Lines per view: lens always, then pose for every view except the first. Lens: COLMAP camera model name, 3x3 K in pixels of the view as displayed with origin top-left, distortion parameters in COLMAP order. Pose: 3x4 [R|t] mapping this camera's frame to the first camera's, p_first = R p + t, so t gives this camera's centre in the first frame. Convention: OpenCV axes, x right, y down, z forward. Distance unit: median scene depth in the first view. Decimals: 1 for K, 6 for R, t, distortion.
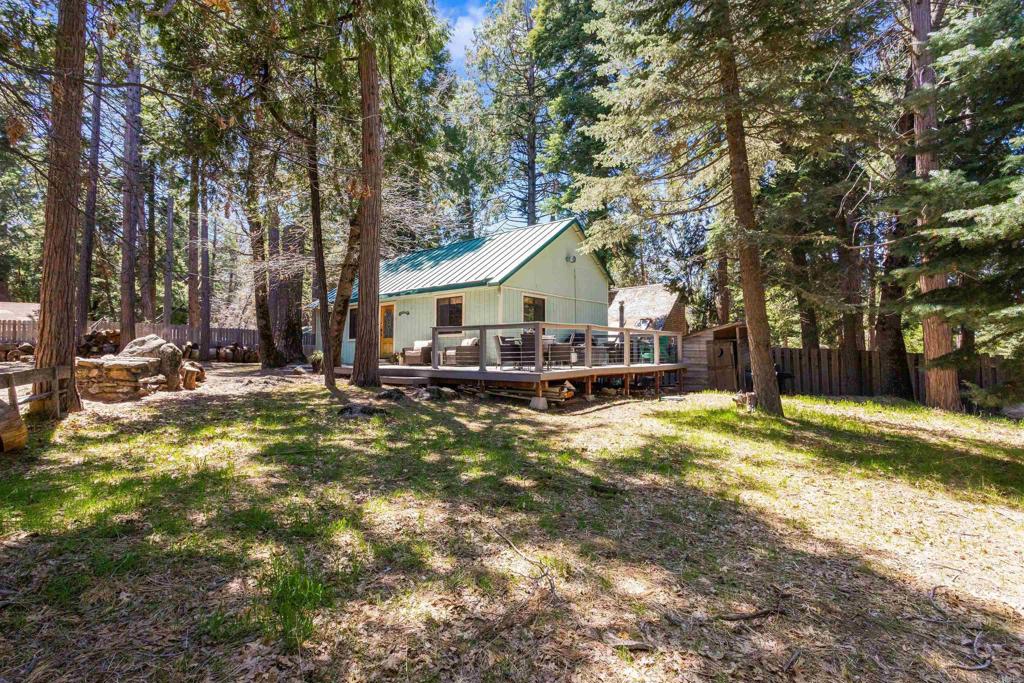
lens RADIAL K [[492.0, 0, 511.7], [0, 492.0, 353.8], [0, 0, 1]] dist [0.001553, 0.000413]
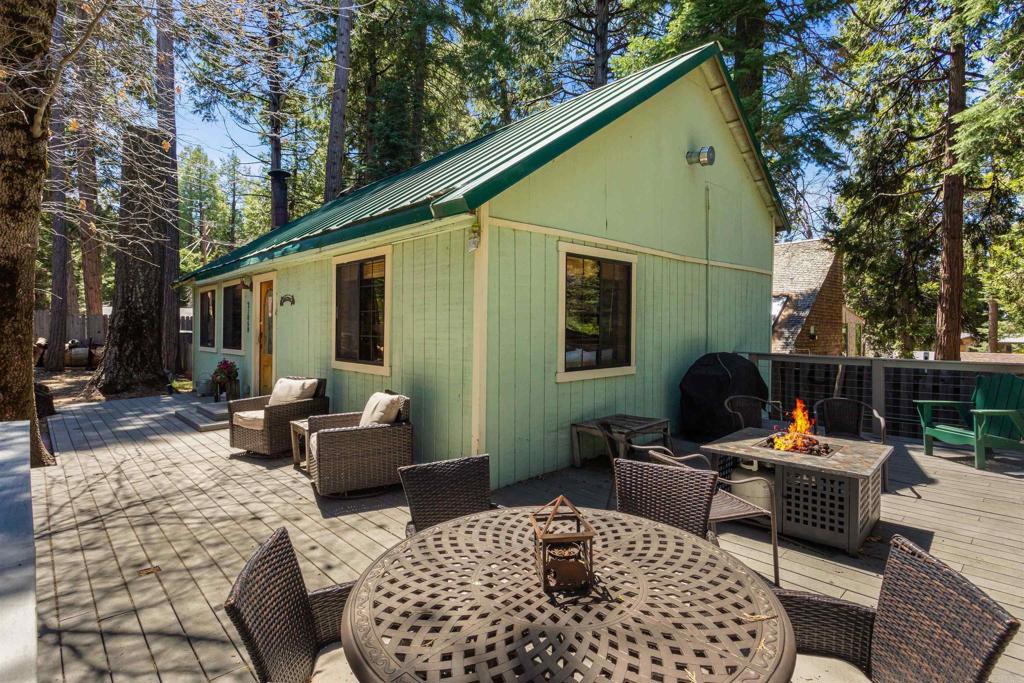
lens RADIAL K [[492.0, 0, 511.7], [0, 492.0, 353.8], [0, 0, 1]] dist [0.001553, 0.000413]
pose [[0.991007, 0.016954, -0.132730, 0.030181], [-0.008389, 0.997861, 0.064827, -0.068620], [0.133545, -0.063131, 0.989030, 0.633195]]
